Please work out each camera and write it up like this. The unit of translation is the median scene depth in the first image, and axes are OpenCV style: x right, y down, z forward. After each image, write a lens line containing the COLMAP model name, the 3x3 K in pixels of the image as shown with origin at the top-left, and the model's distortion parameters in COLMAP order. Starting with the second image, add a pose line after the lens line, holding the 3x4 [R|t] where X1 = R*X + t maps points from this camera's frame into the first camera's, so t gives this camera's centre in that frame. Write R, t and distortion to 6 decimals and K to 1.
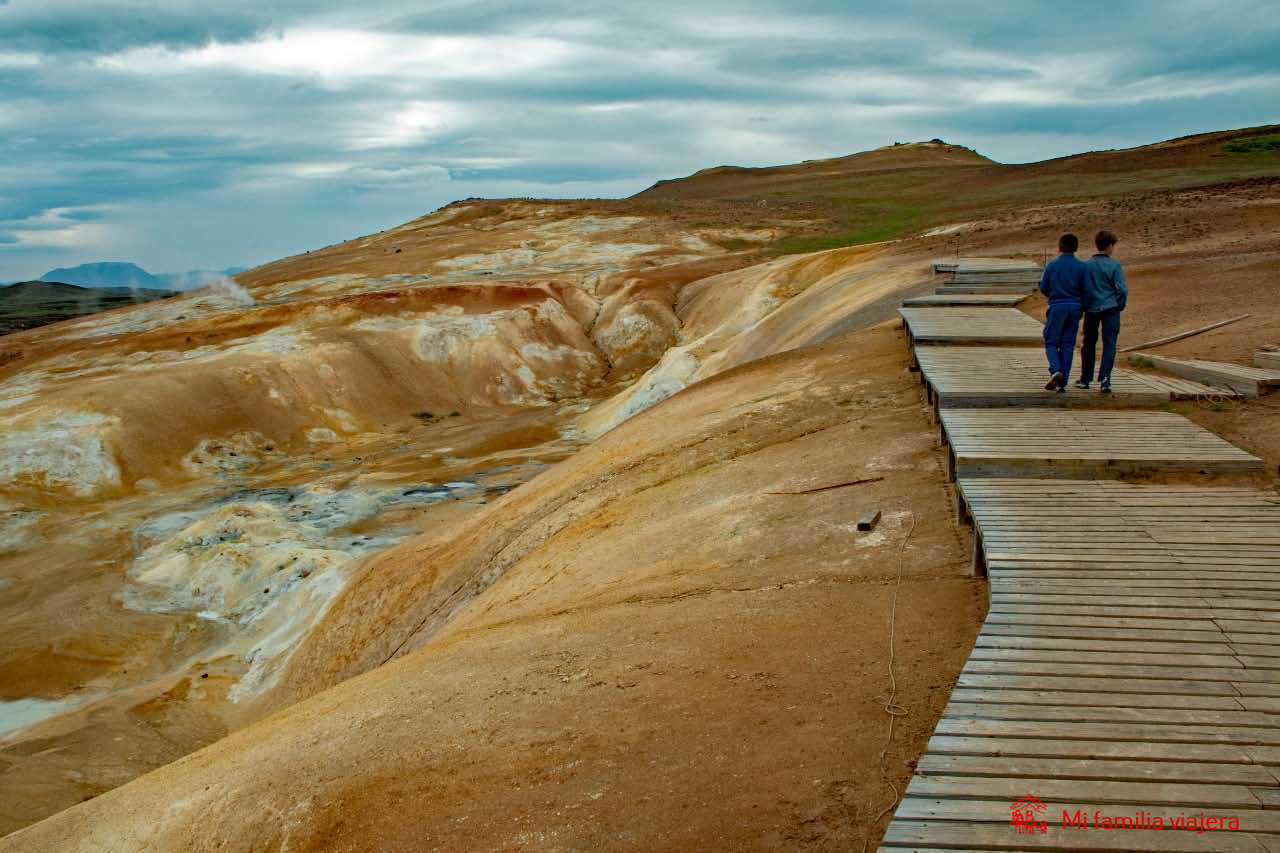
lens RADIAL K [[940.5, 0, 640.0], [0, 940.5, 426.5], [0, 0, 1]] dist [-0.101894, 0.055061]
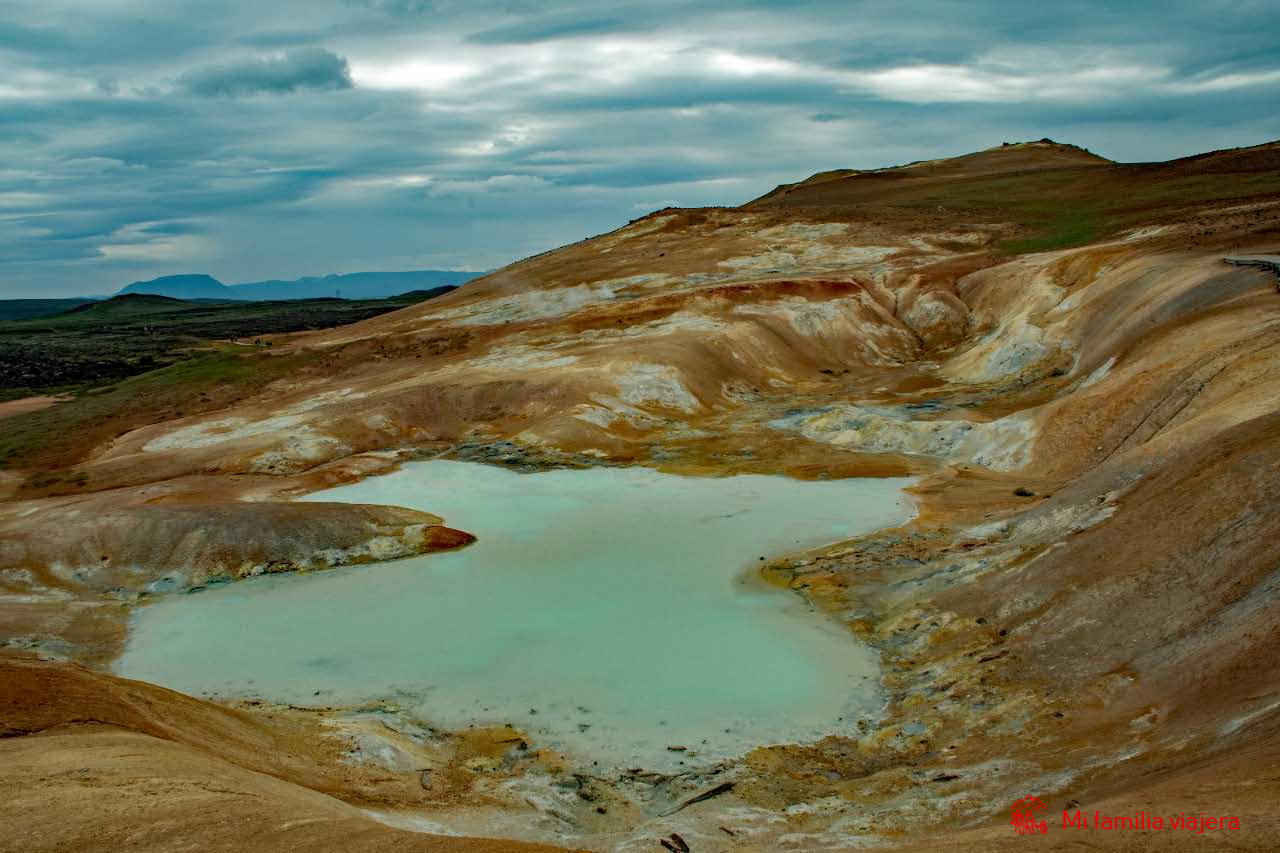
lens RADIAL K [[940.5, 0, 640.0], [0, 940.5, 426.5], [0, 0, 1]] dist [-0.101894, 0.055061]
pose [[0.996998, -0.007360, -0.077075, -0.319041], [0.007217, 0.999972, -0.002134, 0.056226], [0.077089, 0.001572, 0.997023, -0.330965]]
